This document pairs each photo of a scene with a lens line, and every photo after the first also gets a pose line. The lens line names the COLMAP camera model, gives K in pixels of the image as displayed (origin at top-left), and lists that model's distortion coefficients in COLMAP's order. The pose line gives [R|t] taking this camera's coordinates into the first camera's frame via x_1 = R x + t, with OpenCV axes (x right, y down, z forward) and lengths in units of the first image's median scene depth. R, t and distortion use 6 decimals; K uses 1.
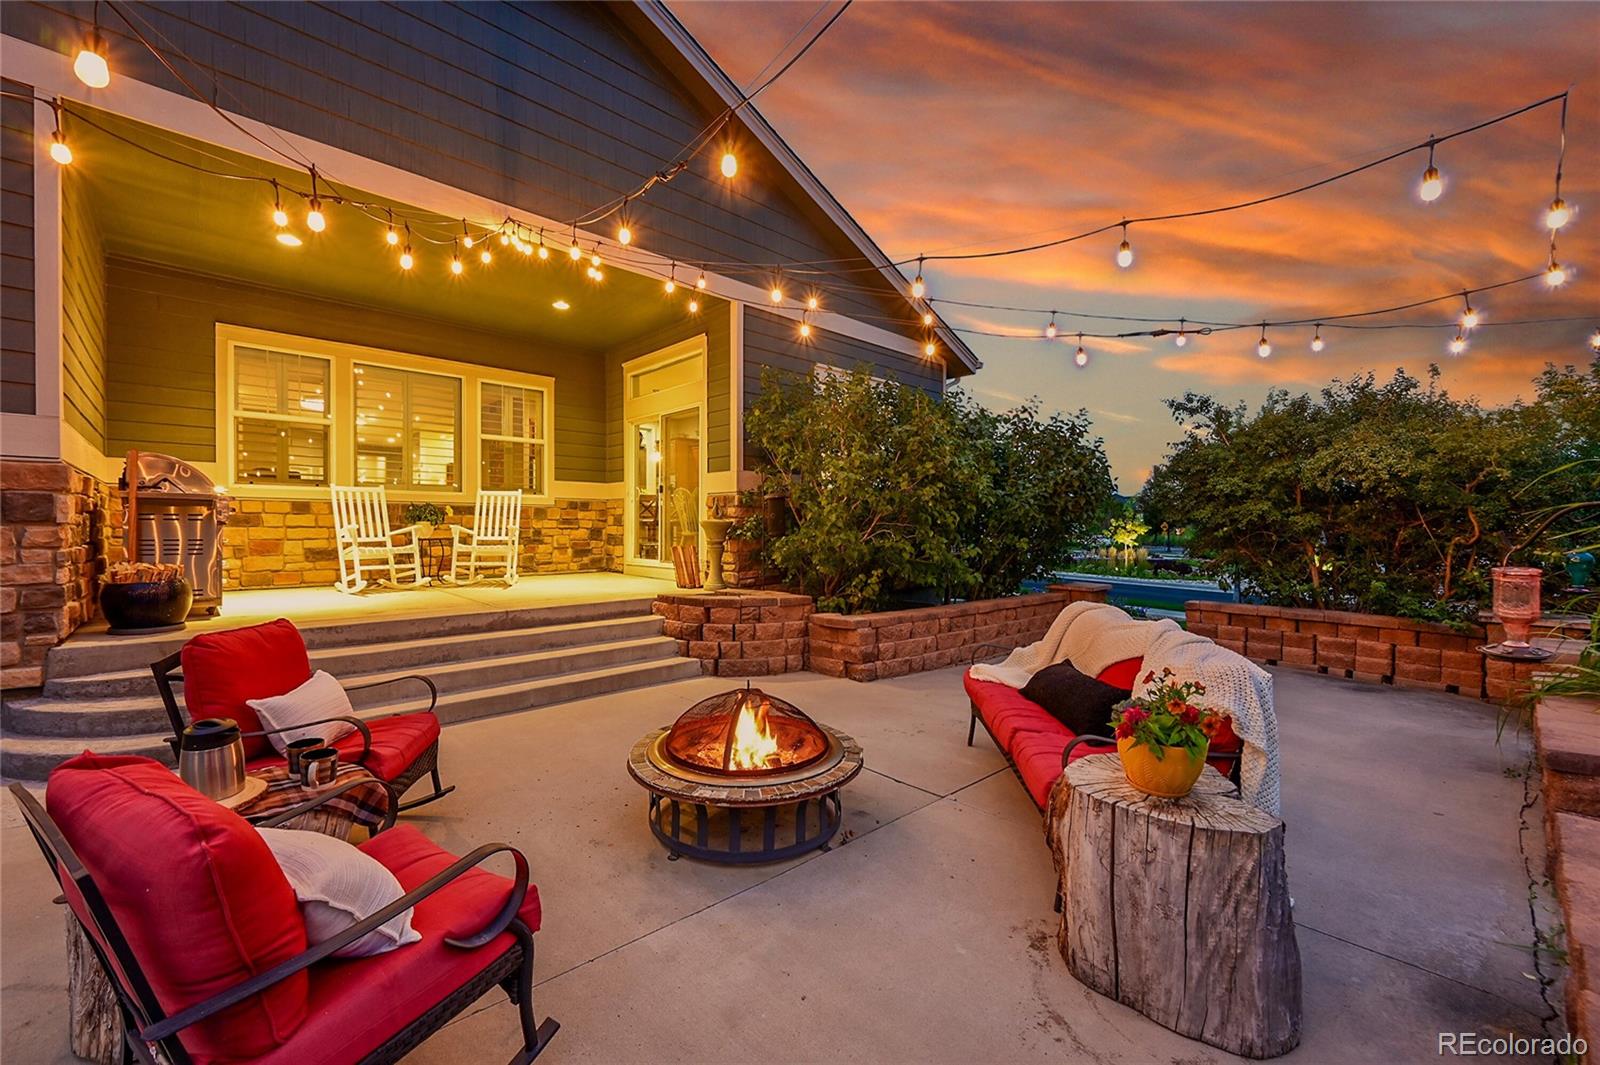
lens RADIAL K [[653.3, 0, 799.3], [0, 653.3, 528.5], [0, 0, 1]] dist [-0.000730, -0.000026]
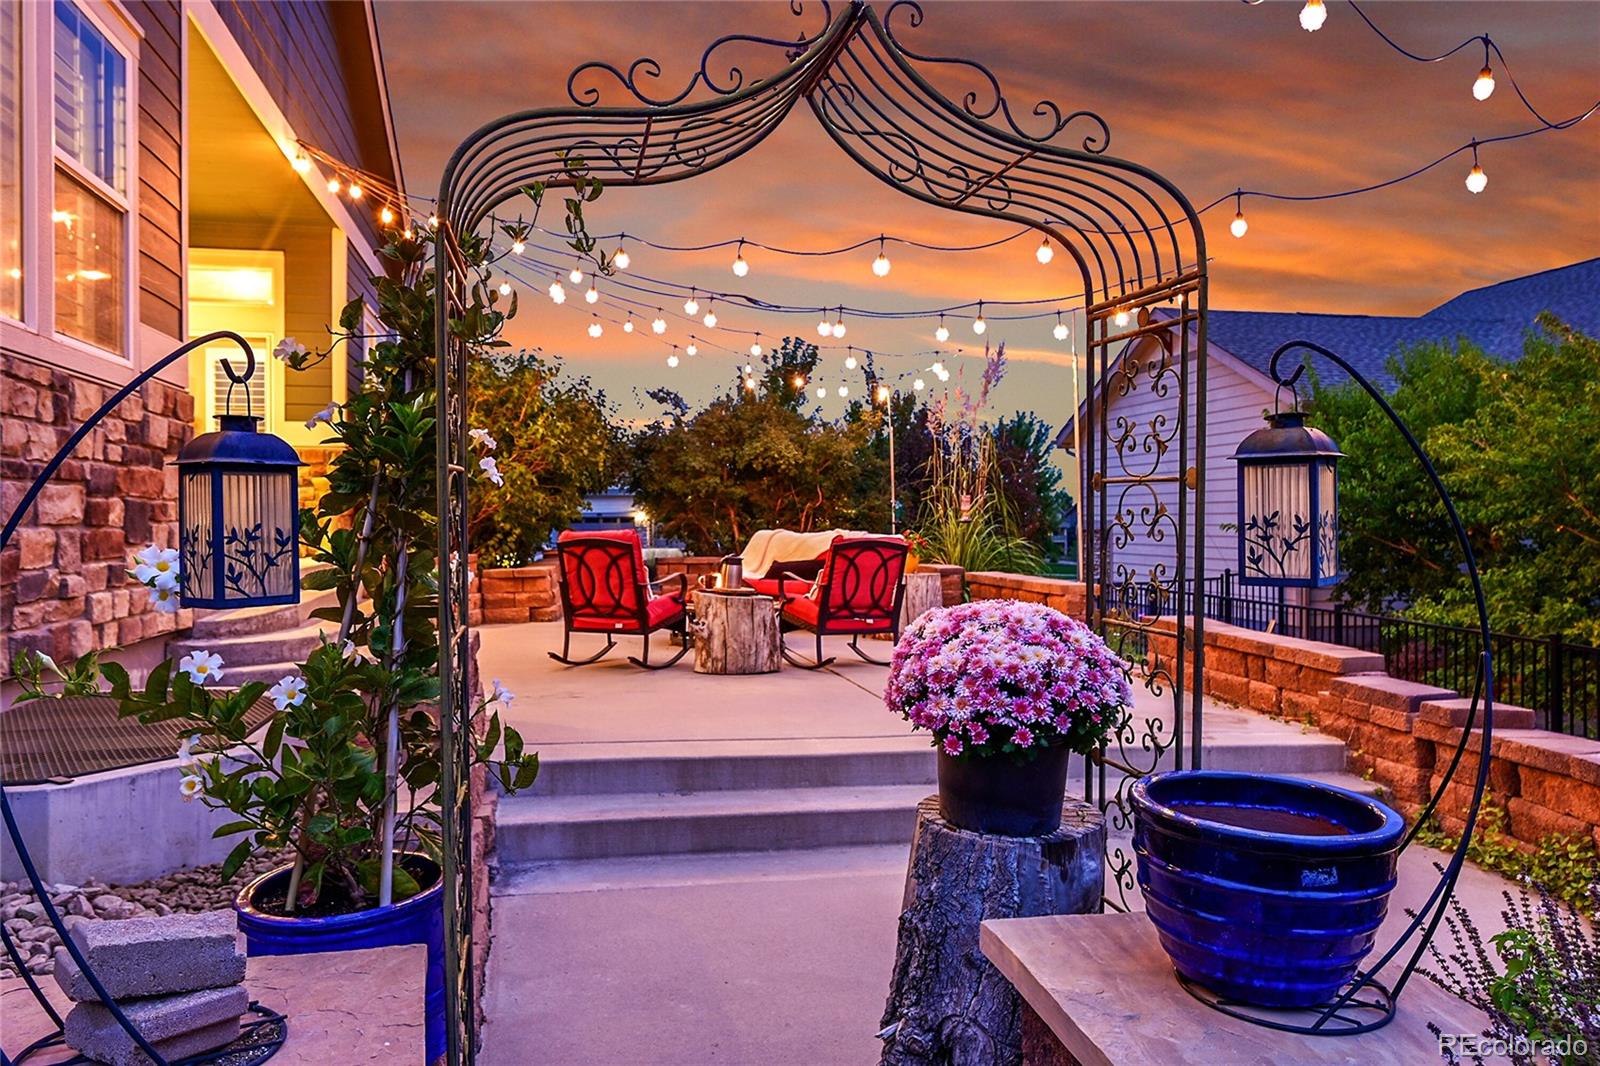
lens RADIAL K [[1071.5, 0, 797.9], [0, 1071.5, 532.3], [0, 0, 1]] dist [0.000669, 0.000053]
pose [[0.505982, -0.007325, 0.862513, -1.212393], [0.003170, 0.999973, 0.006632, 0.065485], [-0.862538, -0.000621, 0.505991, -0.277831]]
